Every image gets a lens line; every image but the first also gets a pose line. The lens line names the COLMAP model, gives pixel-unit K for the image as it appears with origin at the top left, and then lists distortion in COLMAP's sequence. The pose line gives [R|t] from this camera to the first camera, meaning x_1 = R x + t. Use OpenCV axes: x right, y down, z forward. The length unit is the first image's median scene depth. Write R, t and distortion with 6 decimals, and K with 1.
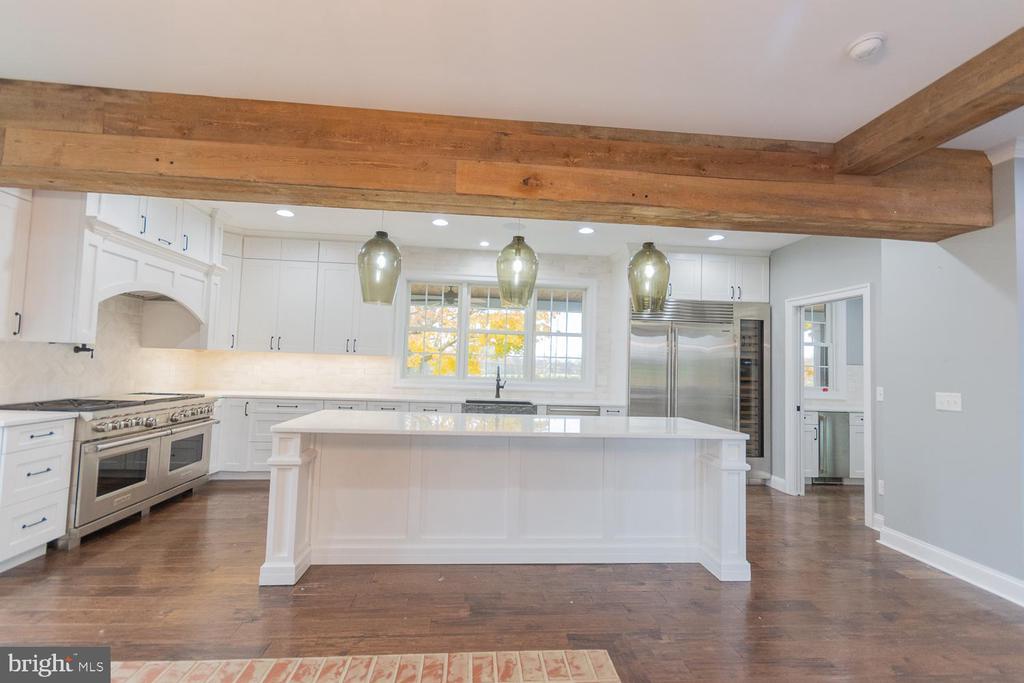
lens RADIAL K [[446.2, 0, 506.5], [0, 446.2, 342.7], [0, 0, 1]] dist [0.030664, -0.015537]
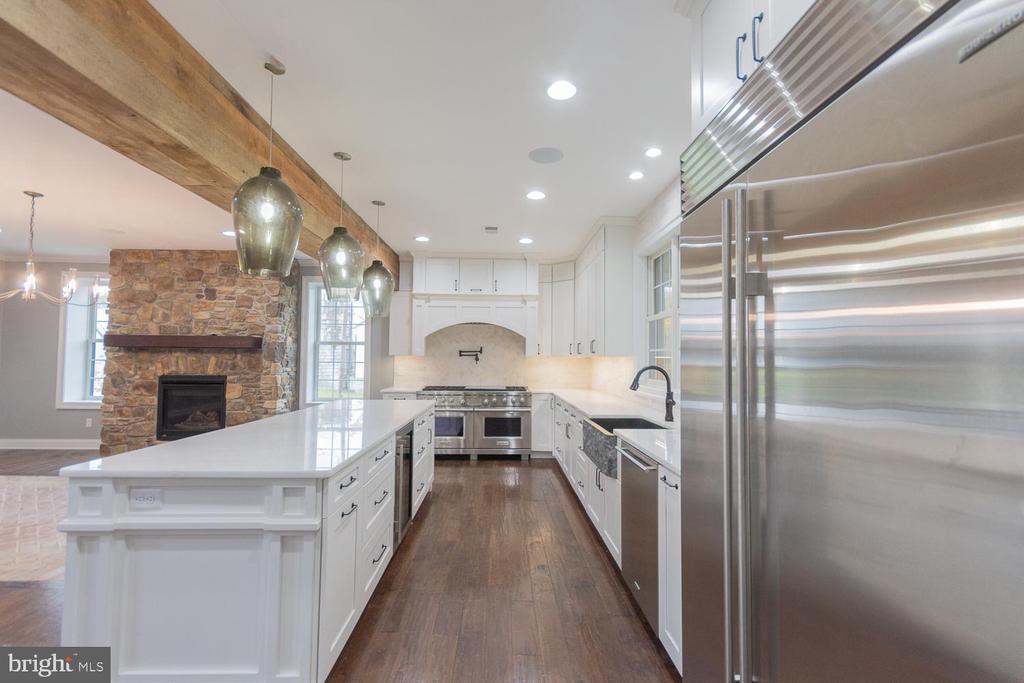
lens RADIAL K [[446.2, 0, 506.5], [0, 446.2, 342.7], [0, 0, 1]] dist [0.030664, -0.015537]
pose [[-0.068199, -0.075338, -0.994823, 0.705712], [0.029595, 0.996553, -0.077498, 0.078512], [0.997233, -0.034727, -0.065734, 1.054821]]
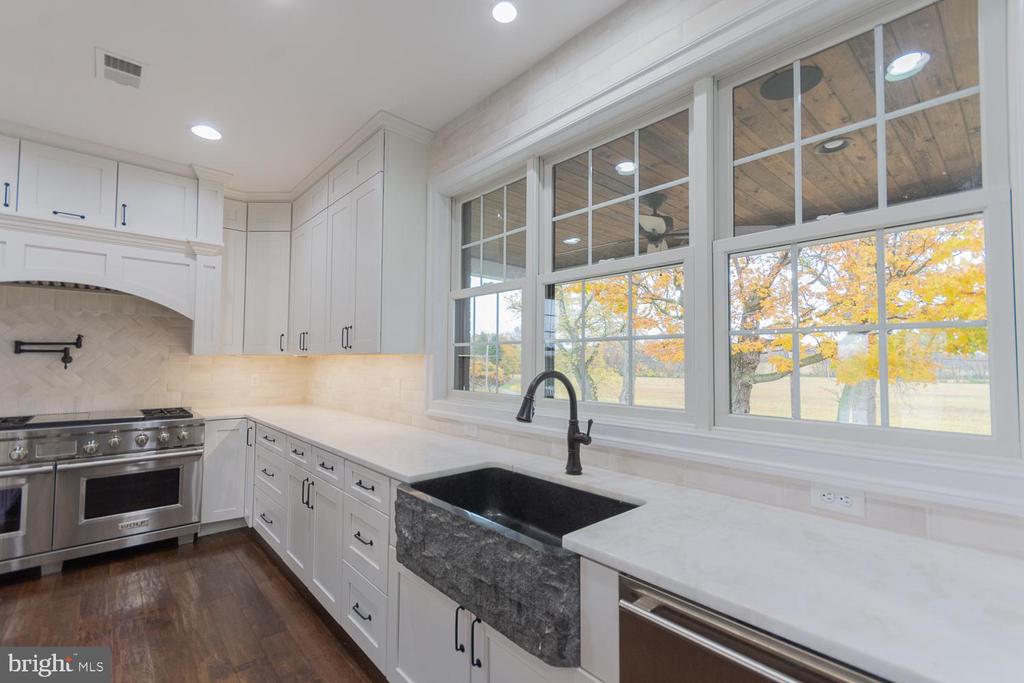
lens RADIAL K [[446.2, 0, 506.5], [0, 446.2, 342.7], [0, 0, 1]] dist [0.030664, -0.015537]
pose [[0.598808, -0.065967, -0.798171, 0.254265], [0.050605, 0.997727, -0.044495, 0.057172], [0.799292, -0.013747, 0.600785, 0.987299]]
